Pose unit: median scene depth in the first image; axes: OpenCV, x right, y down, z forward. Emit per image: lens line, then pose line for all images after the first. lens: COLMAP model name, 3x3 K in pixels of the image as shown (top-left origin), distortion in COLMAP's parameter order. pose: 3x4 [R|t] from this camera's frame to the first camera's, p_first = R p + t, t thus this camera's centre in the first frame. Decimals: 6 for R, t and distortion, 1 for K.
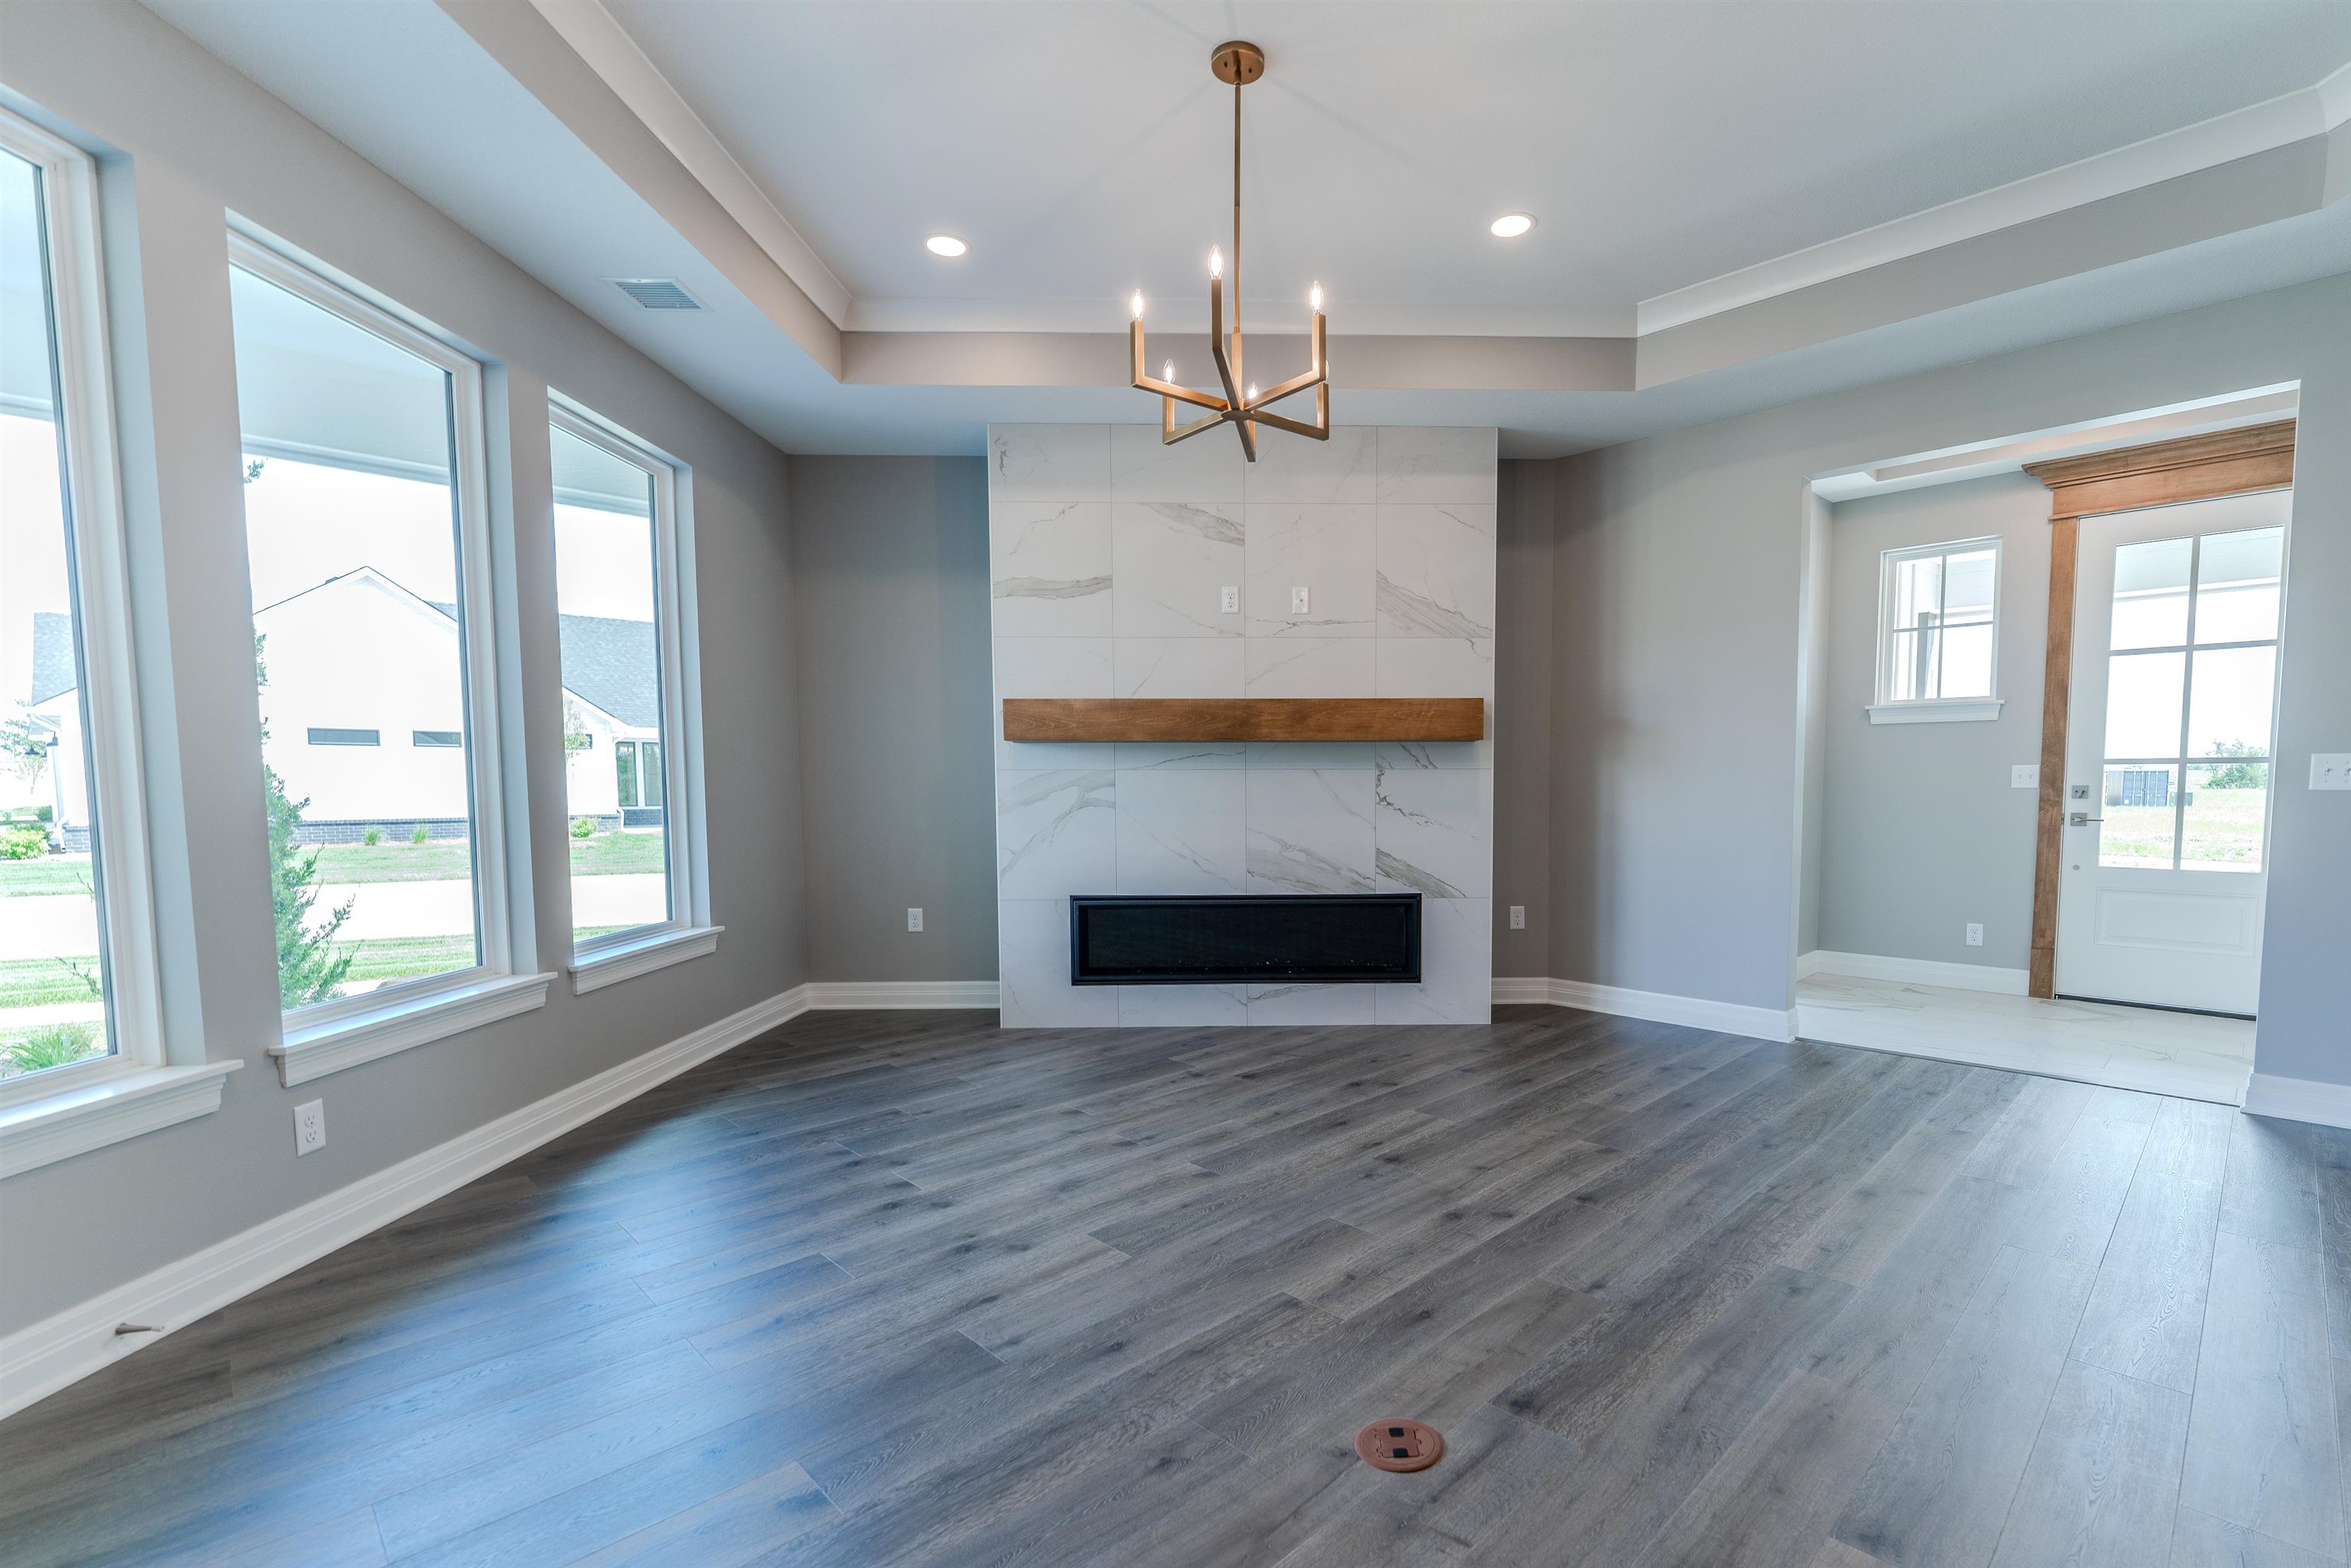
lens RADIAL K [[1049.5, 0, 1283.8], [0, 1049.5, 861.8], [0, 0, 1]] dist [-0.000541, -0.000097]
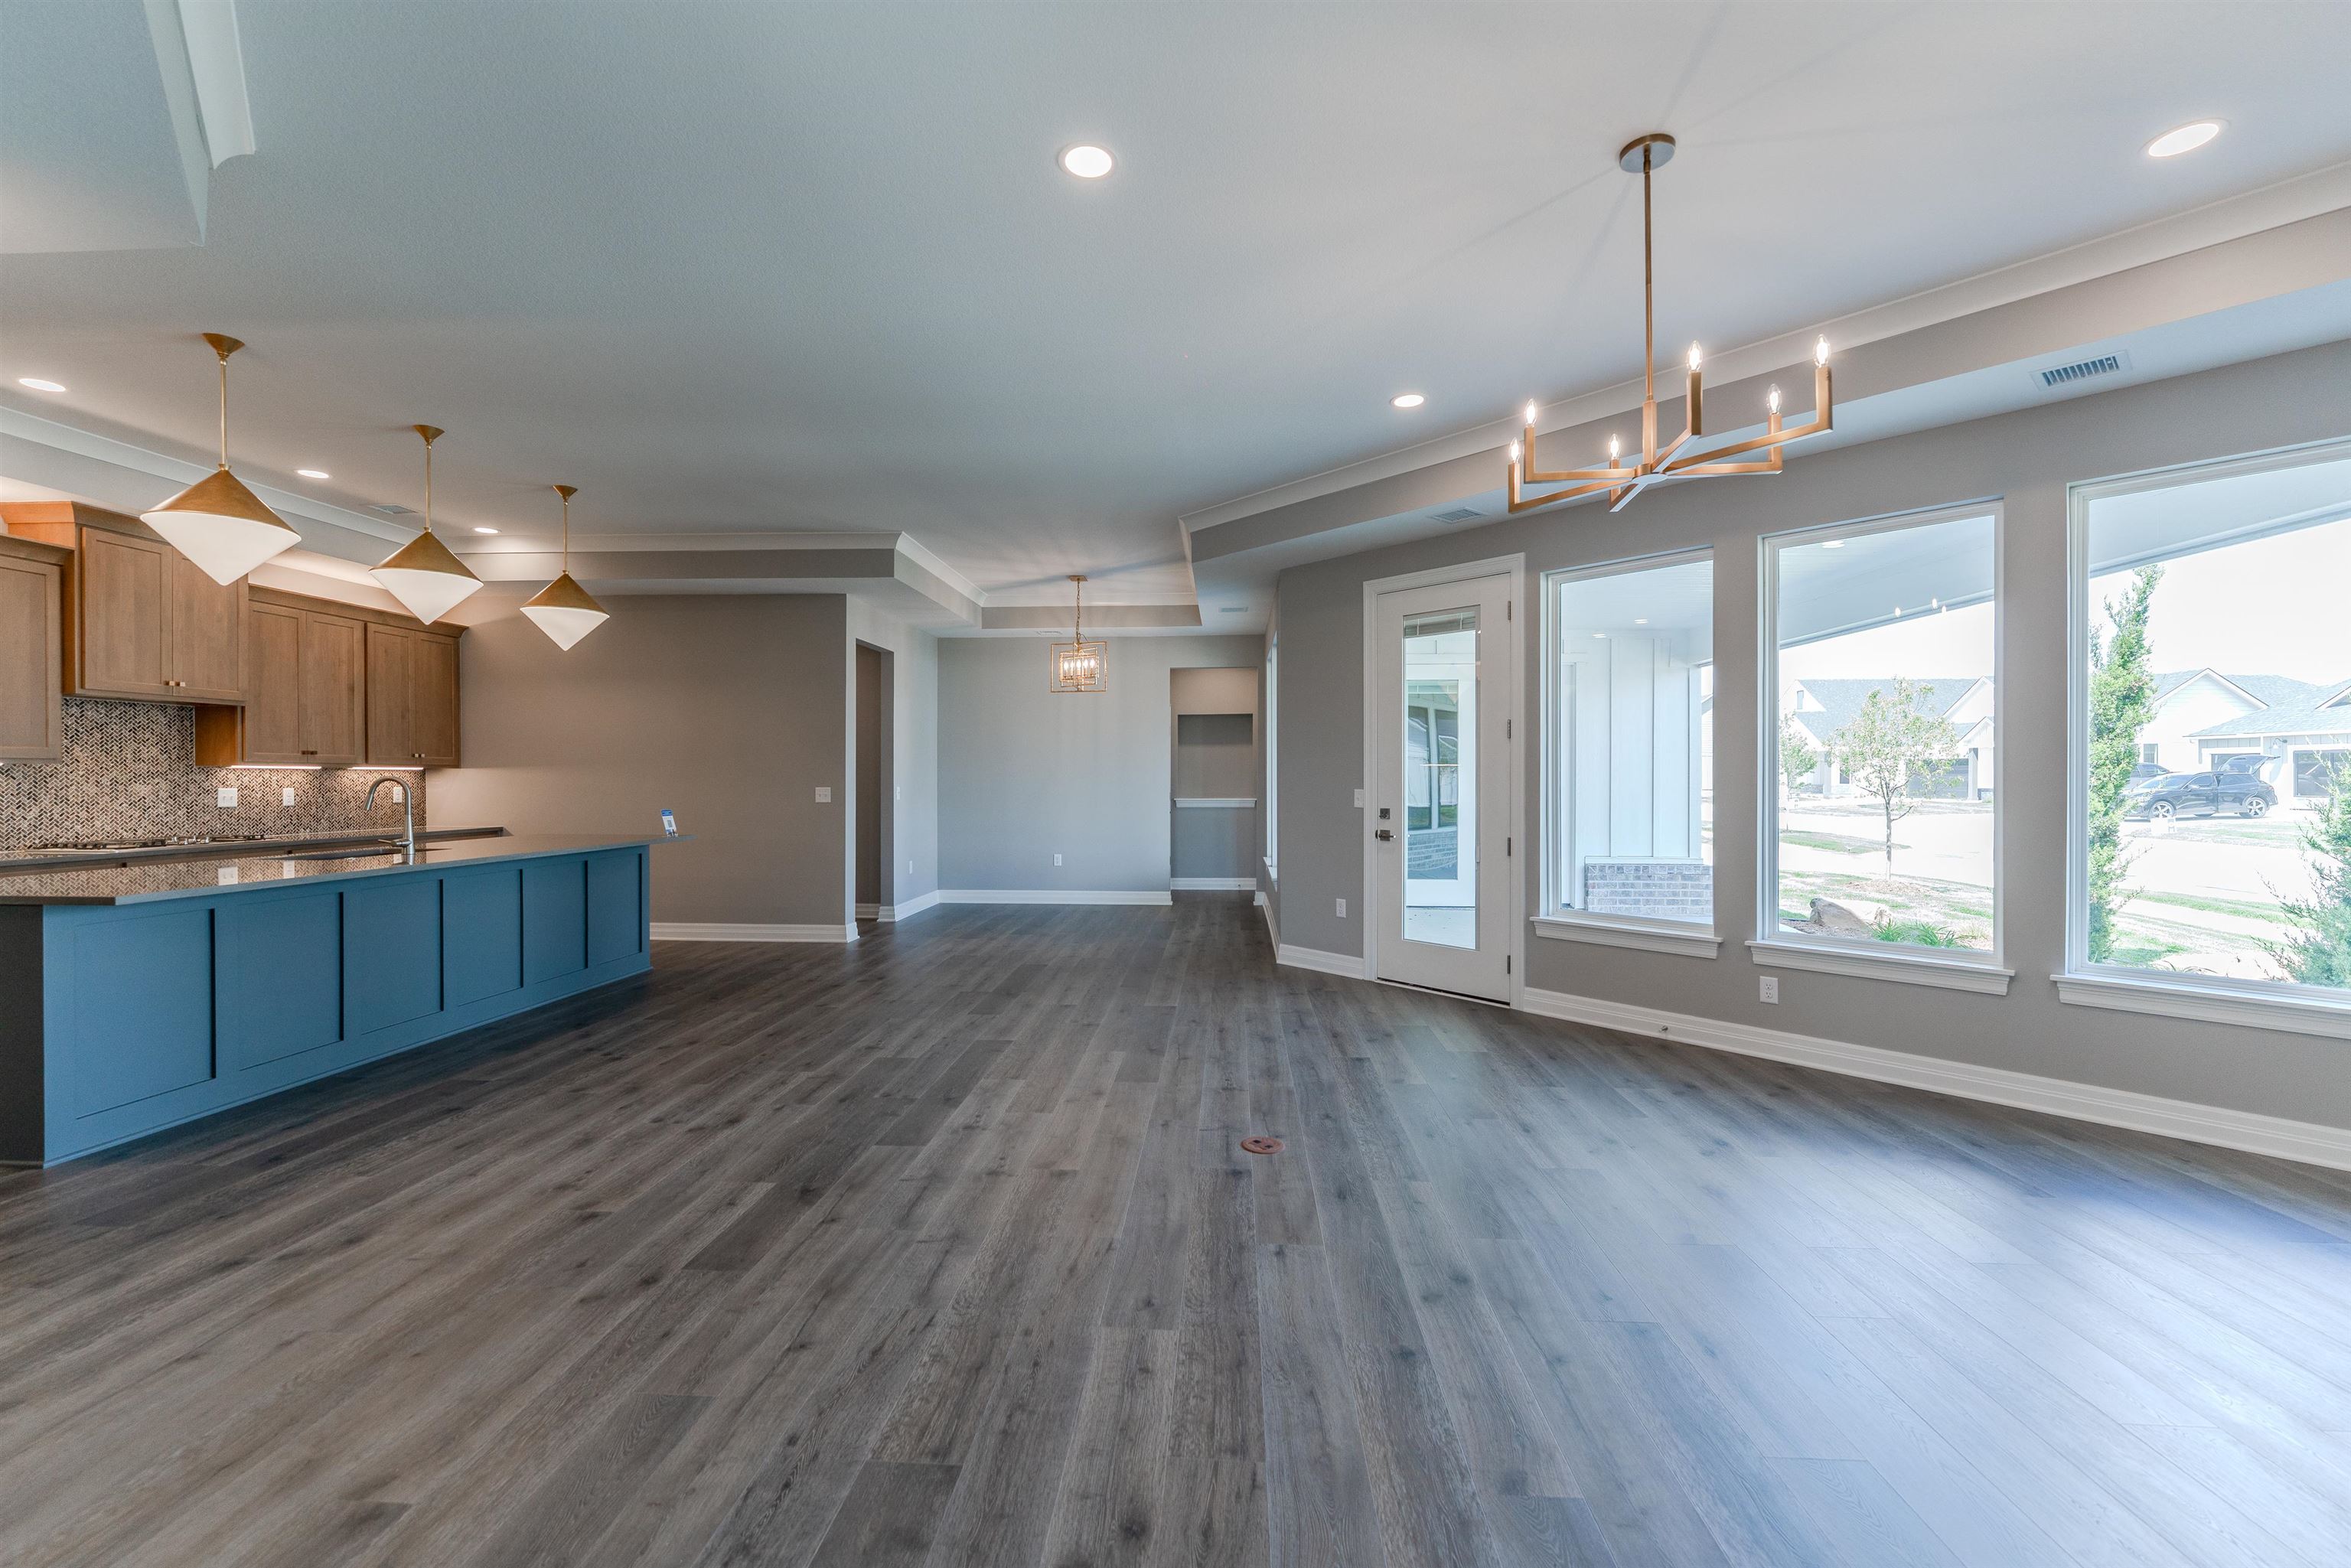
lens RADIAL K [[971.1, 0, 1167.0], [0, 971.1, 784.1], [0, 0, 1]] dist [-0.001563, 0.000474]
pose [[-0.770668, 0.006853, -0.637200, 0.556572], [-0.046902, 0.996620, 0.067445, -0.101055], [0.635509, 0.081864, -0.767742, 0.871696]]
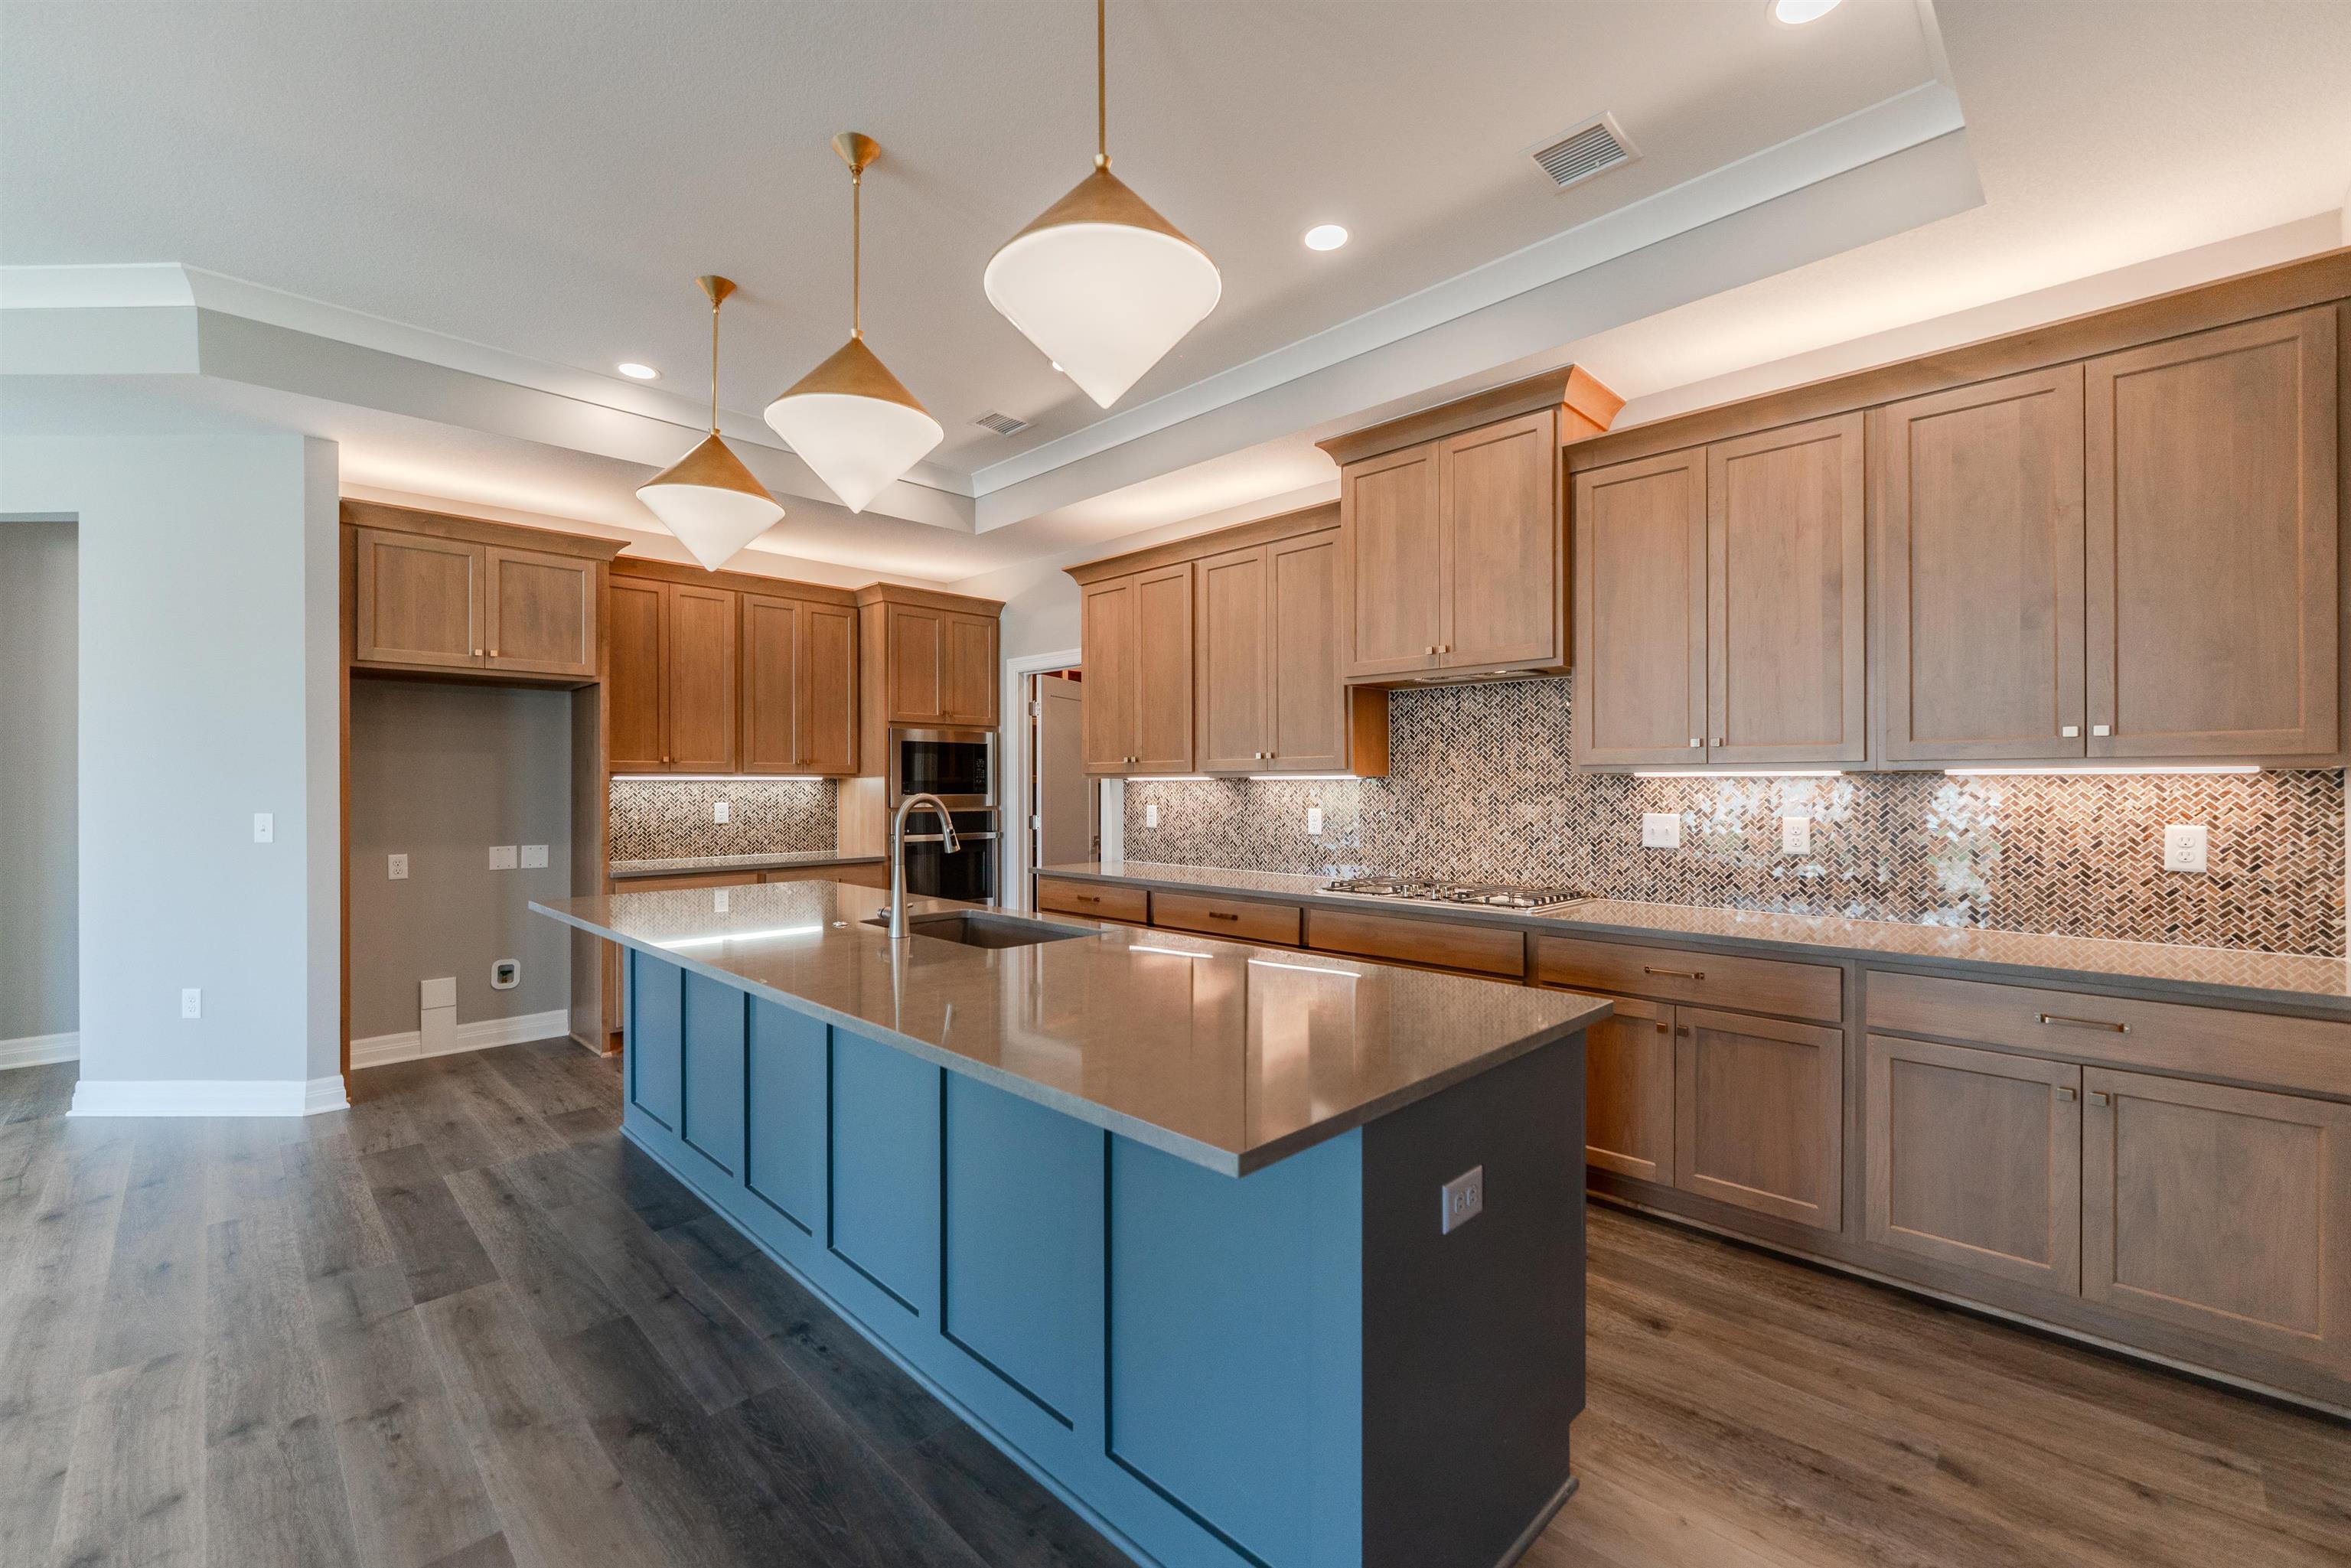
lens RADIAL K [[971.1, 0, 1167.0], [0, 971.1, 784.1], [0, 0, 1]] dist [-0.001563, 0.000474]
pose [[0.032924, 0.004177, 0.999449, -0.042567], [0.077141, 0.996998, -0.006708, 0.008015], [-0.996476, 0.077320, 0.032503, -0.612098]]
